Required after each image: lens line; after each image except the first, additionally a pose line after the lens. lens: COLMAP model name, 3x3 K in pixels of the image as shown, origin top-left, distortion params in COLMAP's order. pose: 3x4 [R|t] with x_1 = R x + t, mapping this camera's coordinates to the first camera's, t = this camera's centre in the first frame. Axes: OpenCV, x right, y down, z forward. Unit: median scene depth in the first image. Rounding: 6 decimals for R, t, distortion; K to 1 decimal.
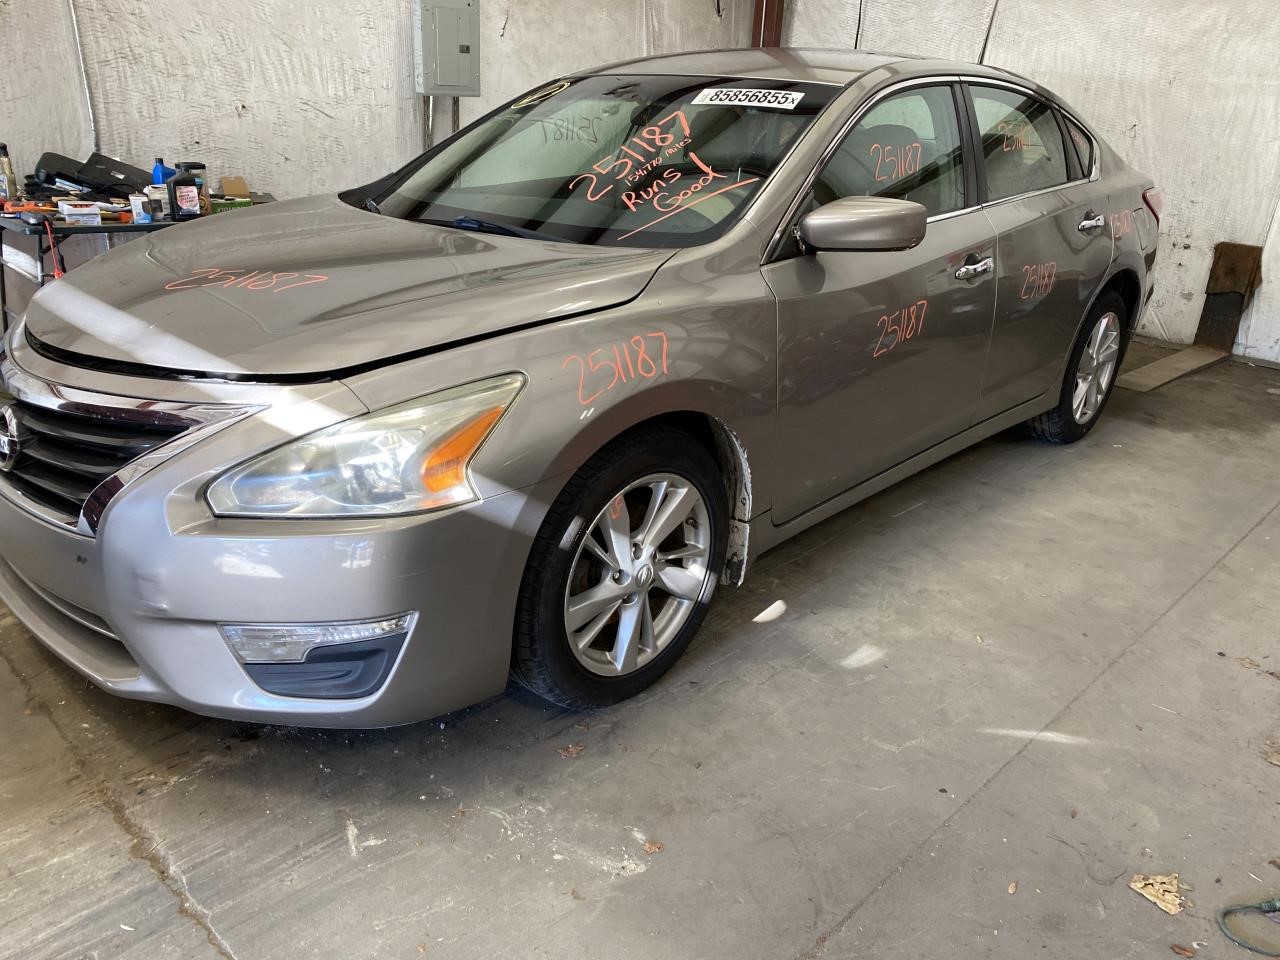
lens RADIAL K [[973.9, 0, 638.3], [0, 973.9, 481.5], [0, 0, 1]] dist [0.009906, -0.006728]
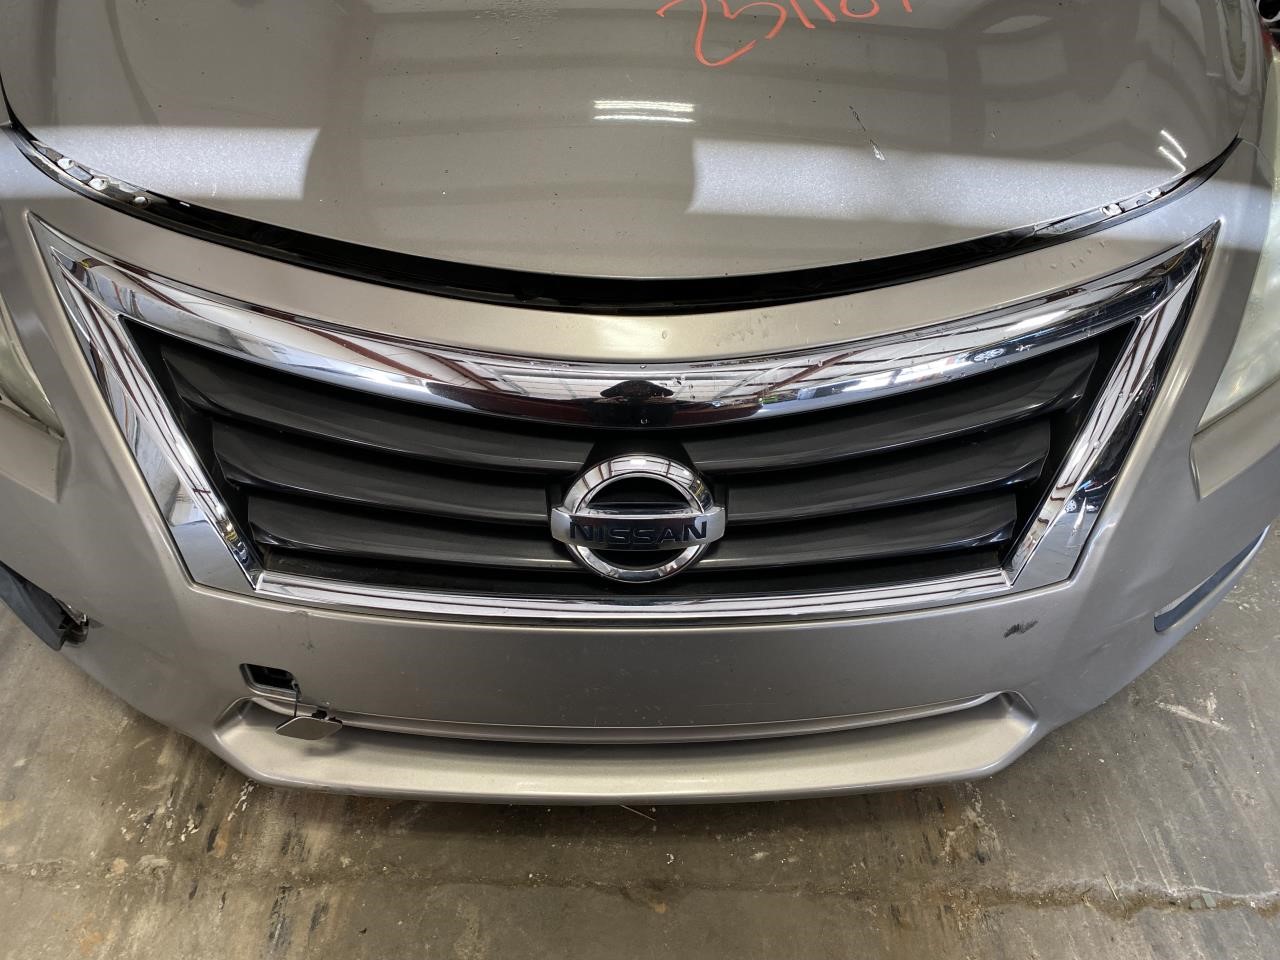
lens RADIAL K [[973.9, 0, 629.8], [0, 973.9, 500.3], [0, 0, 1]] dist [0.009906, -0.006728]
pose [[0.721155, -0.490330, 0.489400, -0.336442], [0.253562, 0.844234, 0.472203, -0.100236], [-0.644703, -0.216438, 0.733152, 0.271756]]
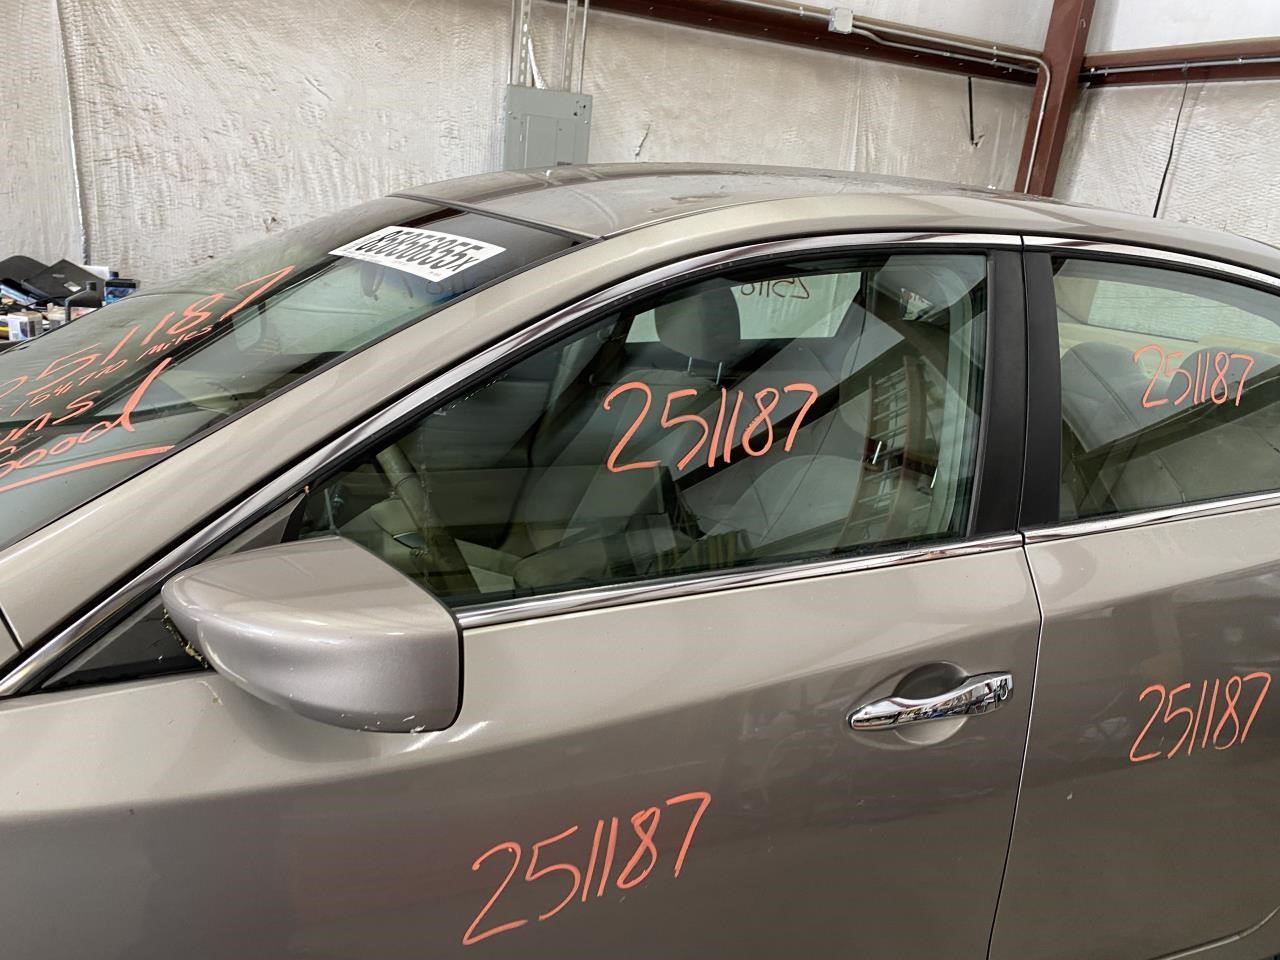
lens RADIAL K [[973.9, 0, 631.1], [0, 973.9, 486.0], [0, 0, 1]] dist [0.009906, -0.006728]
pose [[0.920730, 0.154573, -0.358278, 0.215393], [-0.195374, 0.977429, -0.080391, -0.148690], [0.337765, 0.144016, 0.930148, 0.346317]]
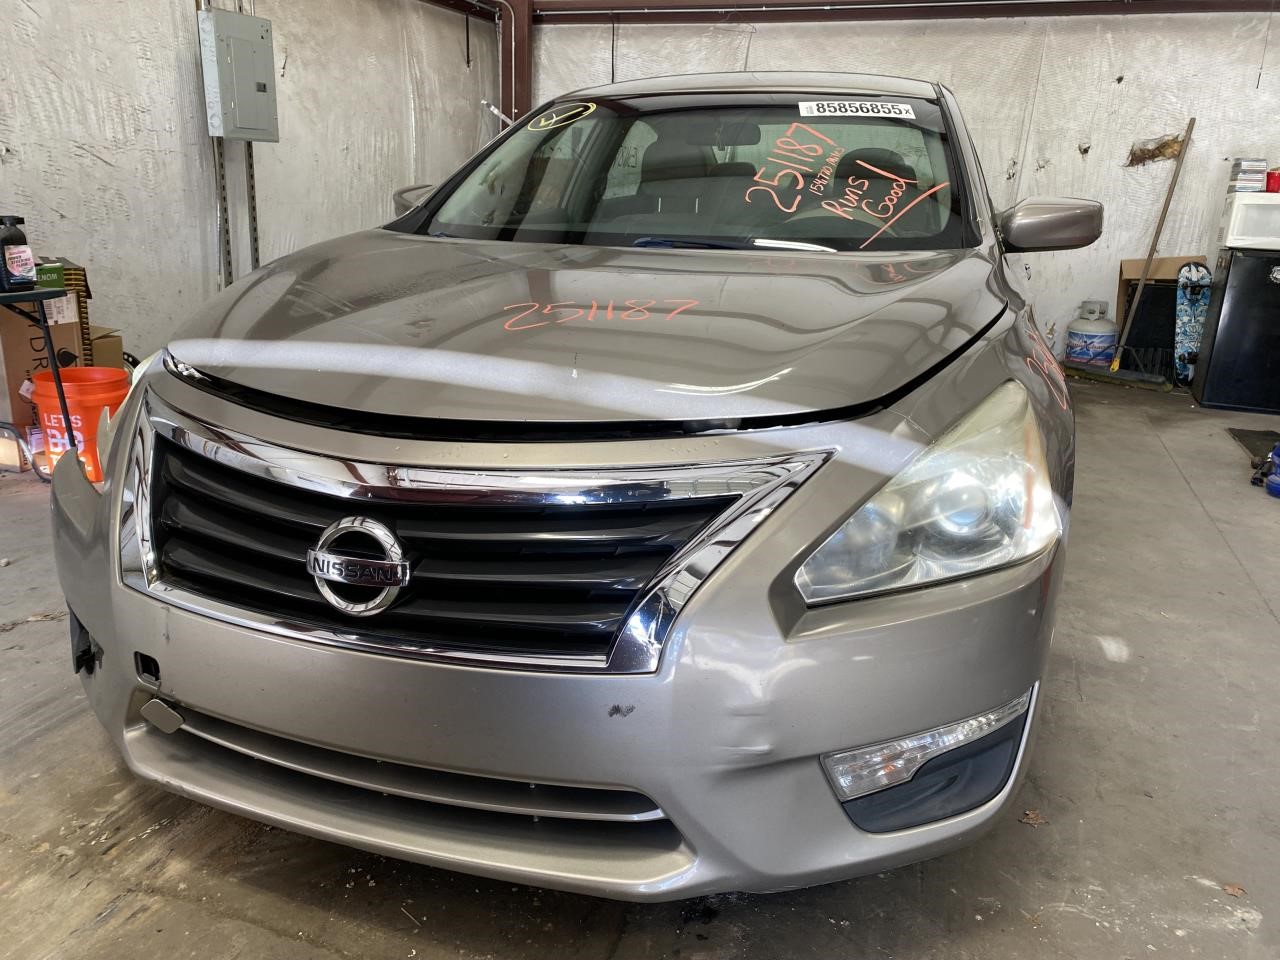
lens RADIAL K [[973.9, 0, 633.1], [0, 973.9, 472.0], [0, 0, 1]] dist [0.009906, -0.006728]
pose [[0.910771, -0.135962, 0.389886, -0.285583], [0.165080, 0.985385, -0.042000, -0.019349], [-0.378477, 0.102615, 0.919905, 0.127662]]
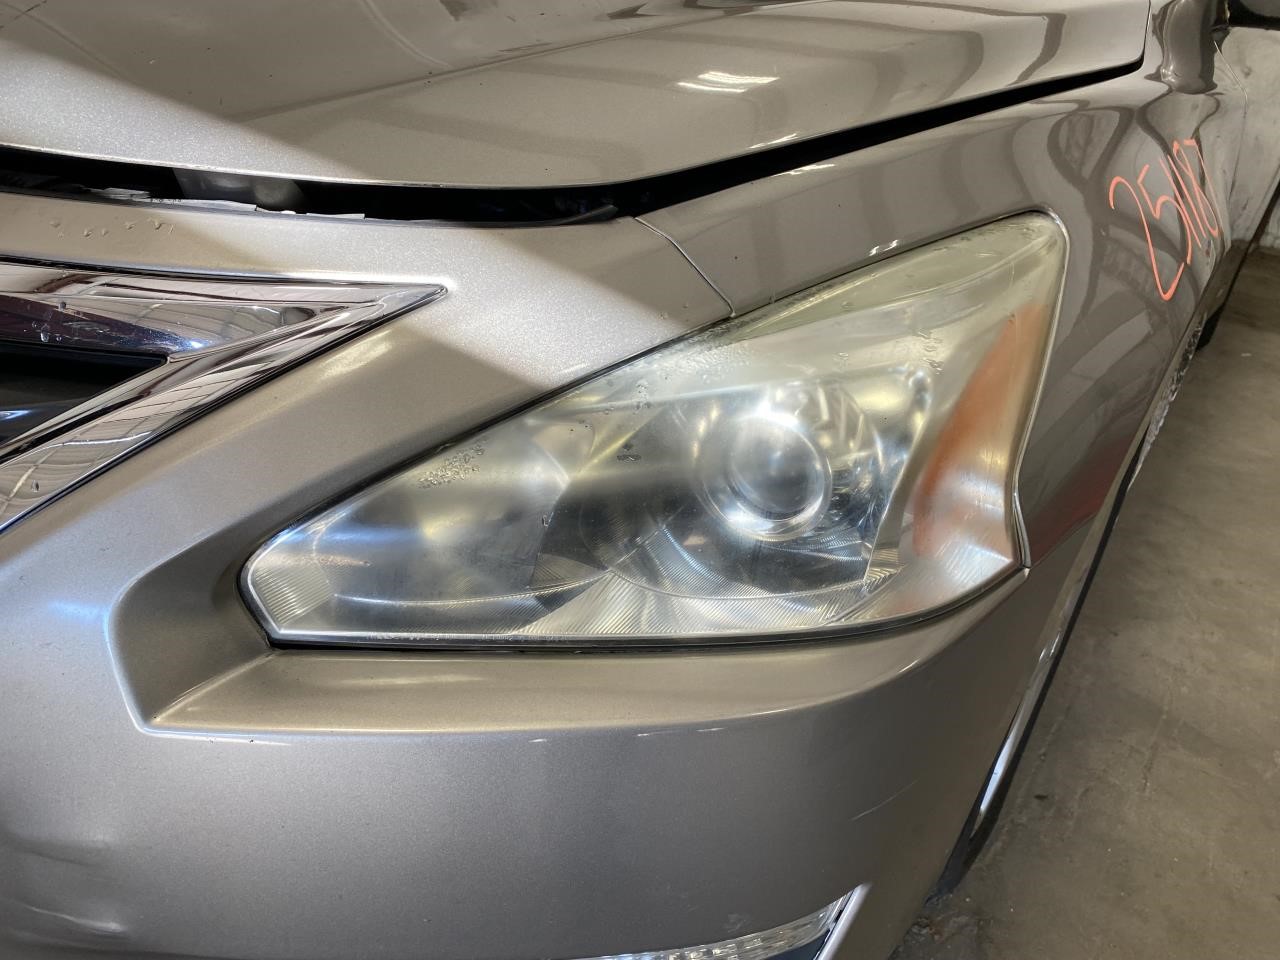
lens RADIAL K [[973.9, 0, 634.7], [0, 973.9, 485.5], [0, 0, 1]] dist [0.009906, -0.006728]
pose [[0.983985, -0.010155, 0.177964, -0.130874], [-0.012173, 0.992217, 0.123928, -0.019137], [-0.177837, -0.124109, 0.976202, 0.236608]]
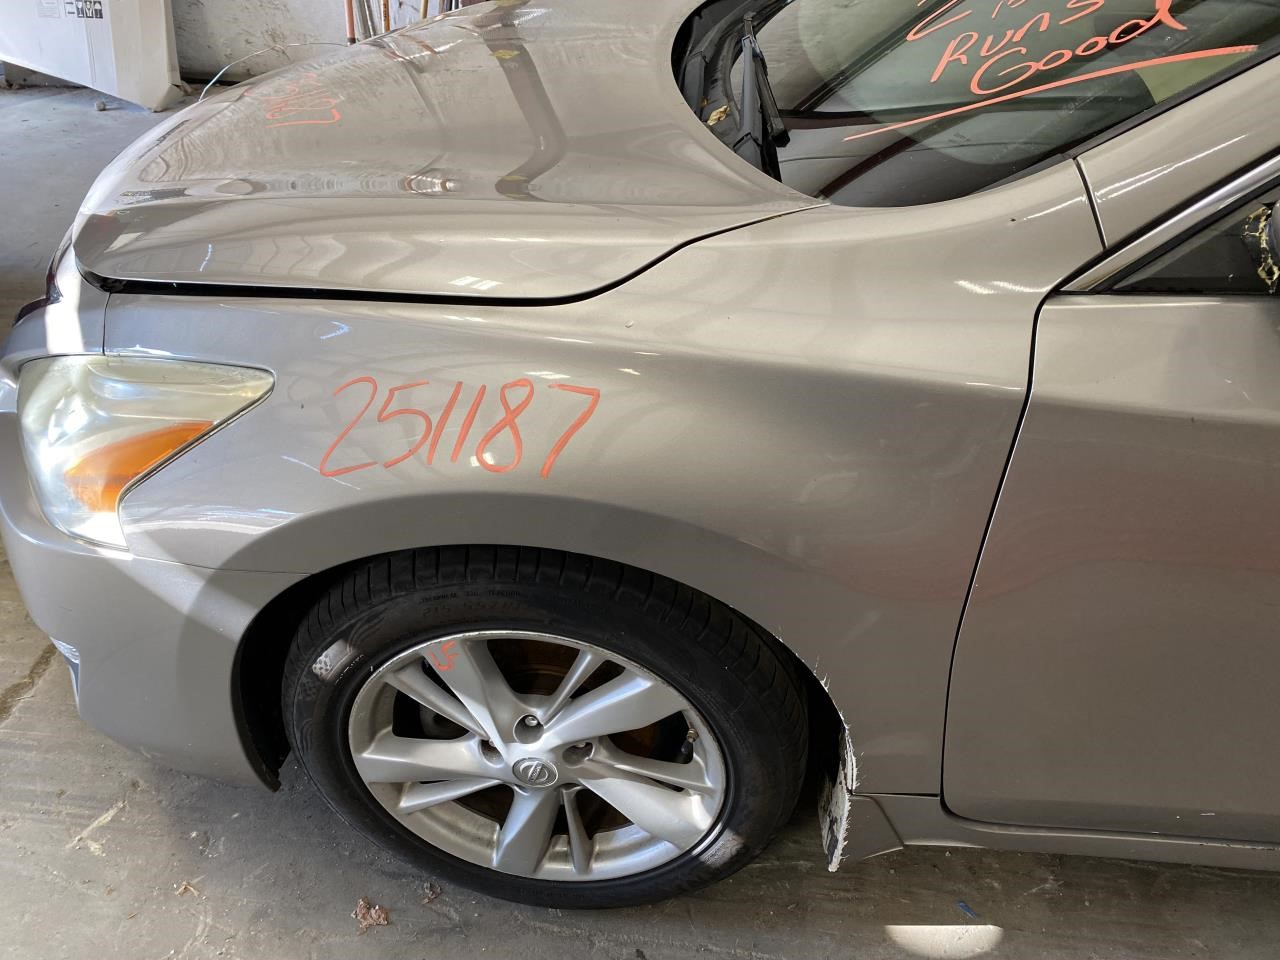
lens RADIAL K [[973.9, 0, 628.4], [0, 973.9, 488.3], [0, 0, 1]] dist [0.009906, -0.006728]
pose [[0.593526, 0.449873, -0.667339, 0.146636], [-0.276389, 0.892690, 0.355970, -0.114109], [0.755868, -0.026832, 0.654174, 0.291929]]
